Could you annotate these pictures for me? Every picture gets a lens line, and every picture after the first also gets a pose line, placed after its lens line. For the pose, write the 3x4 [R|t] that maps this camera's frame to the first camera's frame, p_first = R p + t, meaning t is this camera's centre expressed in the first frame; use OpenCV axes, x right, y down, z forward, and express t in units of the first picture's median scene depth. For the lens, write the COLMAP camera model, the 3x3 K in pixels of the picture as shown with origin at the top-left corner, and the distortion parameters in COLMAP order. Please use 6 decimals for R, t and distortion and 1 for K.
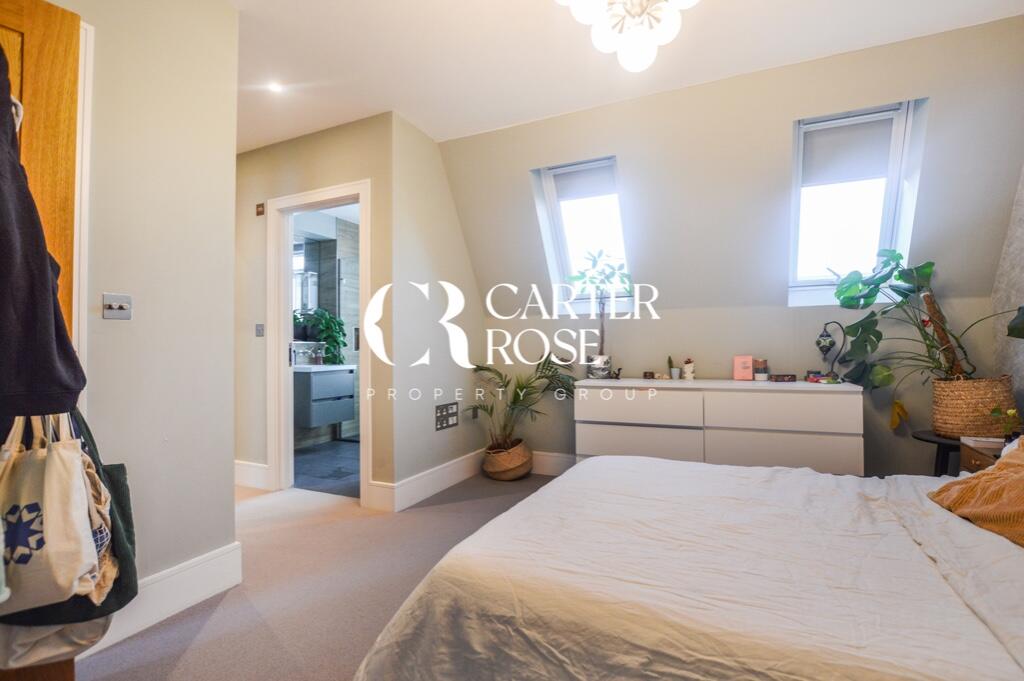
lens RADIAL K [[492.9, 0, 510.1], [0, 492.9, 343.2], [0, 0, 1]] dist [0.000279, 0.000148]
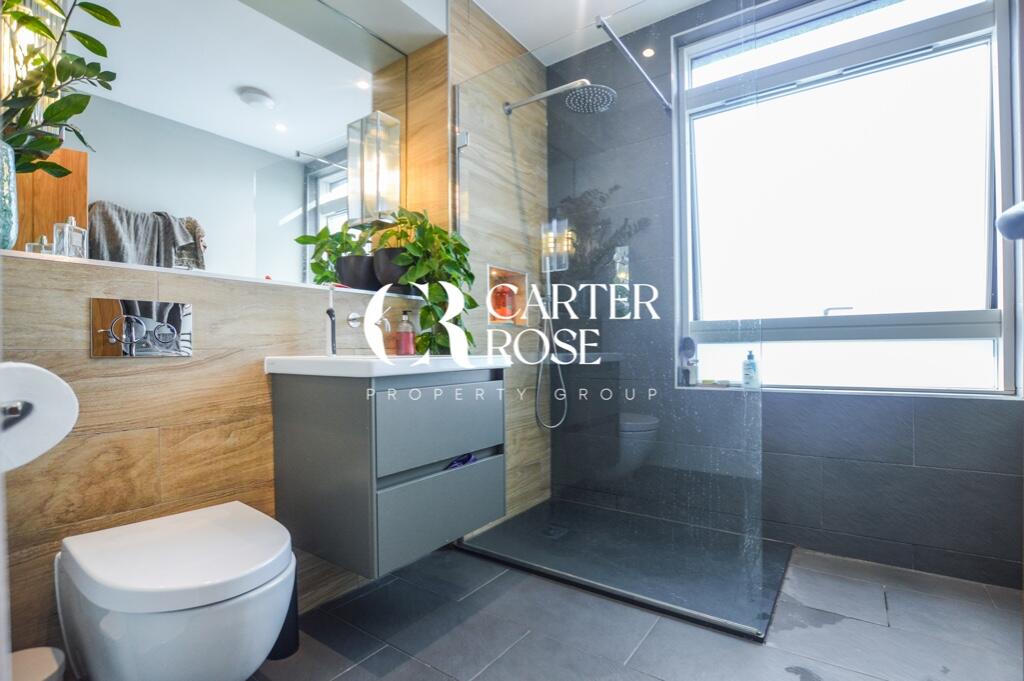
lens RADIAL K [[492.9, 0, 512.8], [0, 492.9, 345.4], [0, 0, 1]] dist [0.000279, 0.000148]
pose [[0.986613, 0.001520, -0.163074, -0.245364], [-0.000963, 0.999993, 0.003489, 0.034841], [0.163078, -0.003286, 0.986608, 0.641598]]
